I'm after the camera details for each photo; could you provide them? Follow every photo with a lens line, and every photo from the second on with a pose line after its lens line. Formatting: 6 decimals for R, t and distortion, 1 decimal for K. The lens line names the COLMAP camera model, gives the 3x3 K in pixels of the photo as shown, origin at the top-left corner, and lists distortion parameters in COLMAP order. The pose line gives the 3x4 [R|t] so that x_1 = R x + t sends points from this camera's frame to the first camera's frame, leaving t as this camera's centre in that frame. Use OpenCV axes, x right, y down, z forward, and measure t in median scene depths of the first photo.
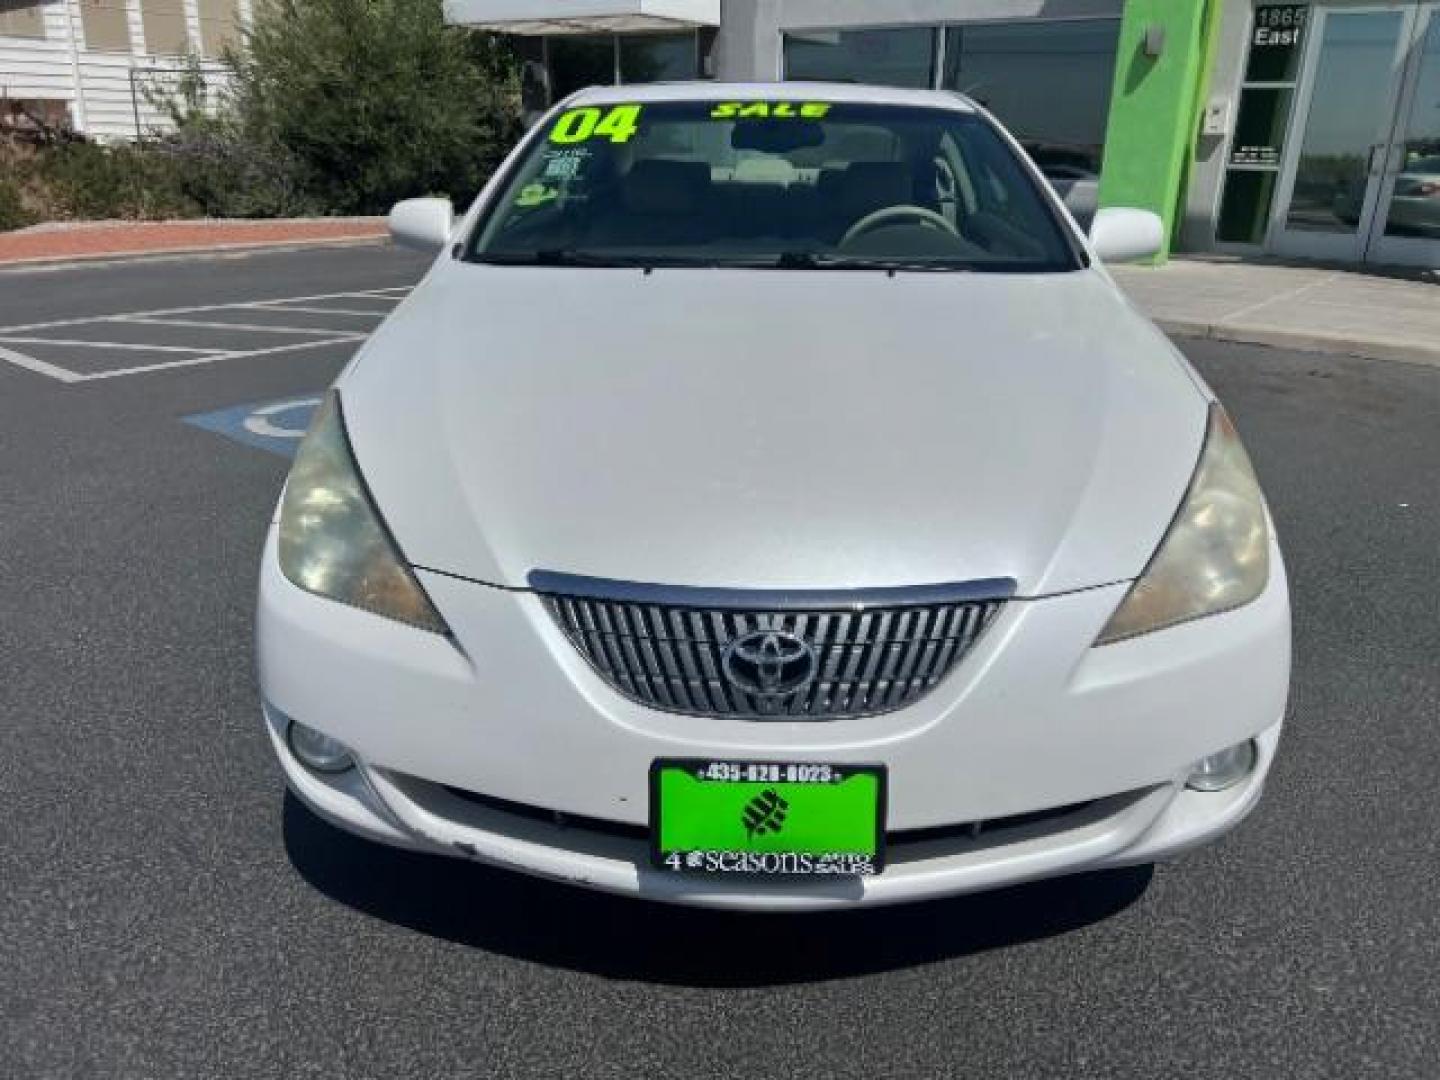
lens RADIAL K [[1094.3, 0, 721.9], [0, 1094.3, 541.1], [0, 0, 1]] dist [0.034861, -0.036405]
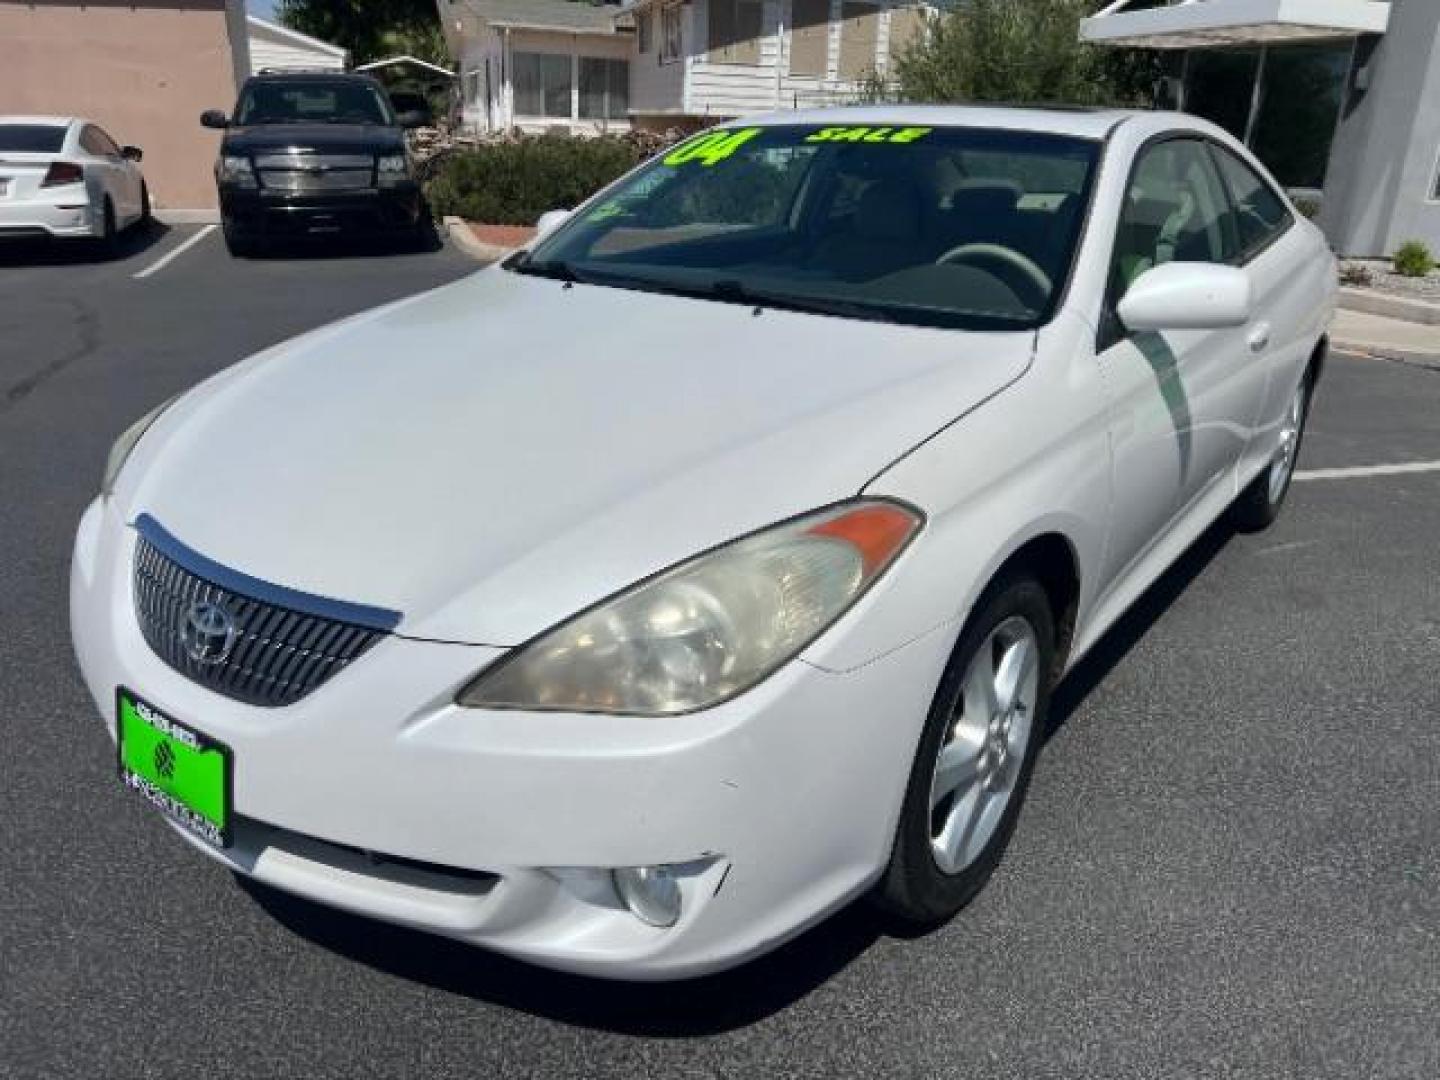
lens RADIAL K [[1094.3, 0, 719.7], [0, 1094.3, 541.4], [0, 0, 1]] dist [0.034861, -0.036405]
pose [[0.823965, 0.204943, -0.528281, 0.854923], [-0.211898, 0.976104, 0.048173, -0.117012], [0.525529, 0.072249, 0.847702, 0.262582]]
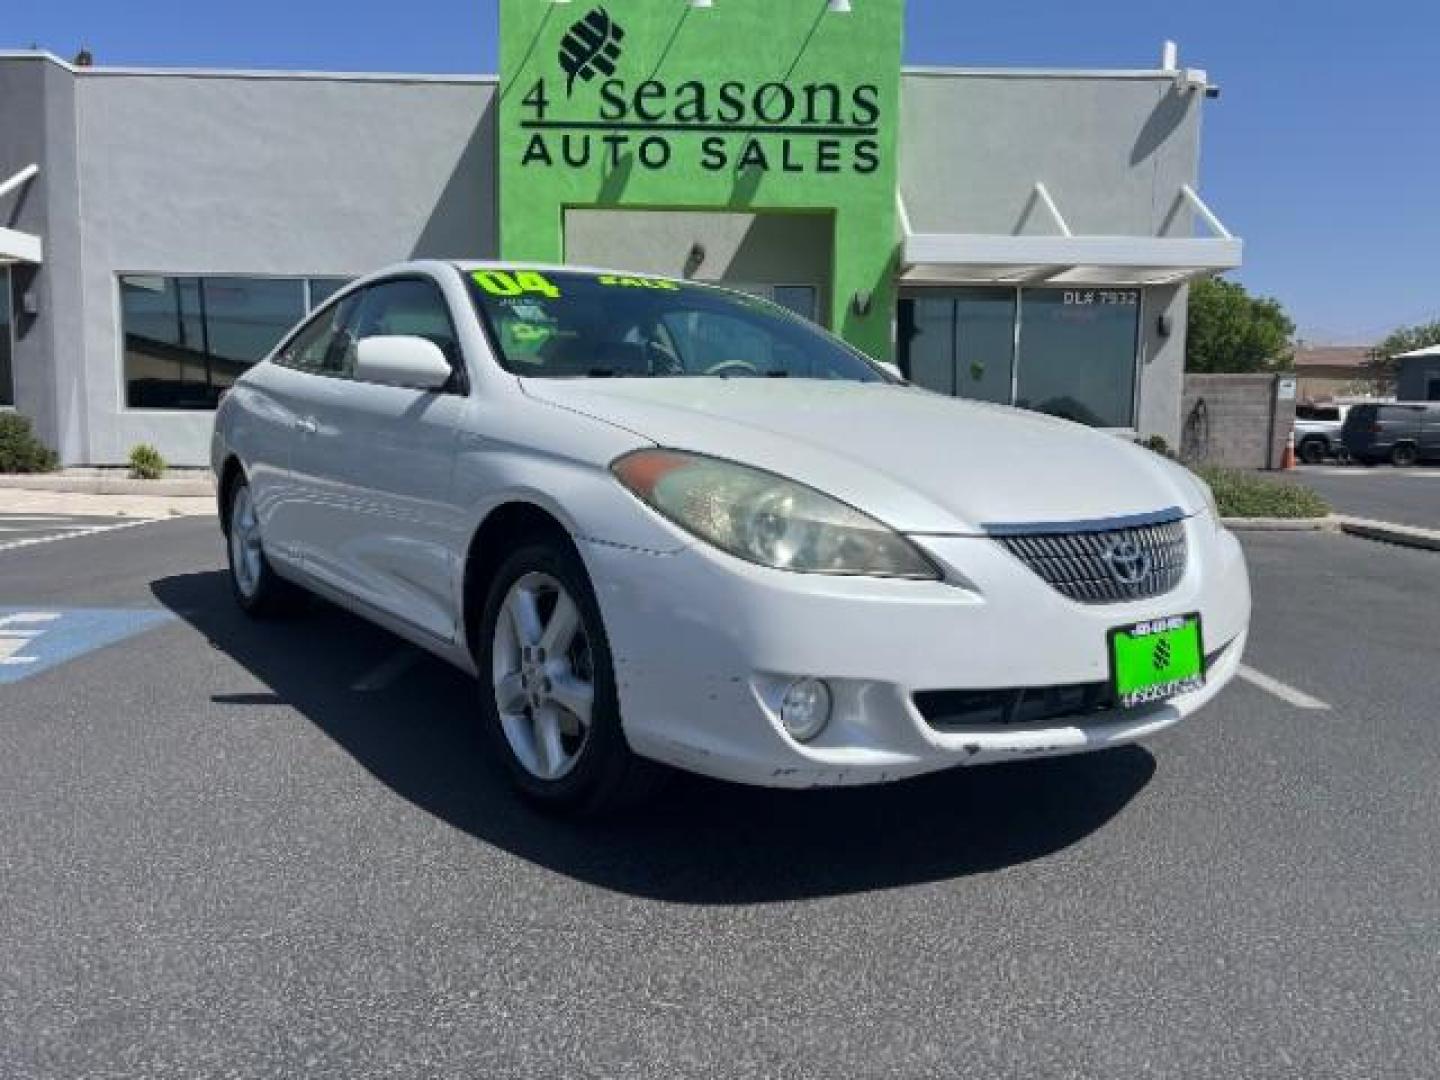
lens RADIAL K [[1094.3, 0, 722.2], [0, 1094.3, 534.1], [0, 0, 1]] dist [0.034861, -0.036405]
pose [[0.787315, -0.078264, 0.611564, -1.100259], [0.217579, 0.963362, -0.156822, 0.156707], [-0.576884, 0.256531, 0.775498, 0.100207]]
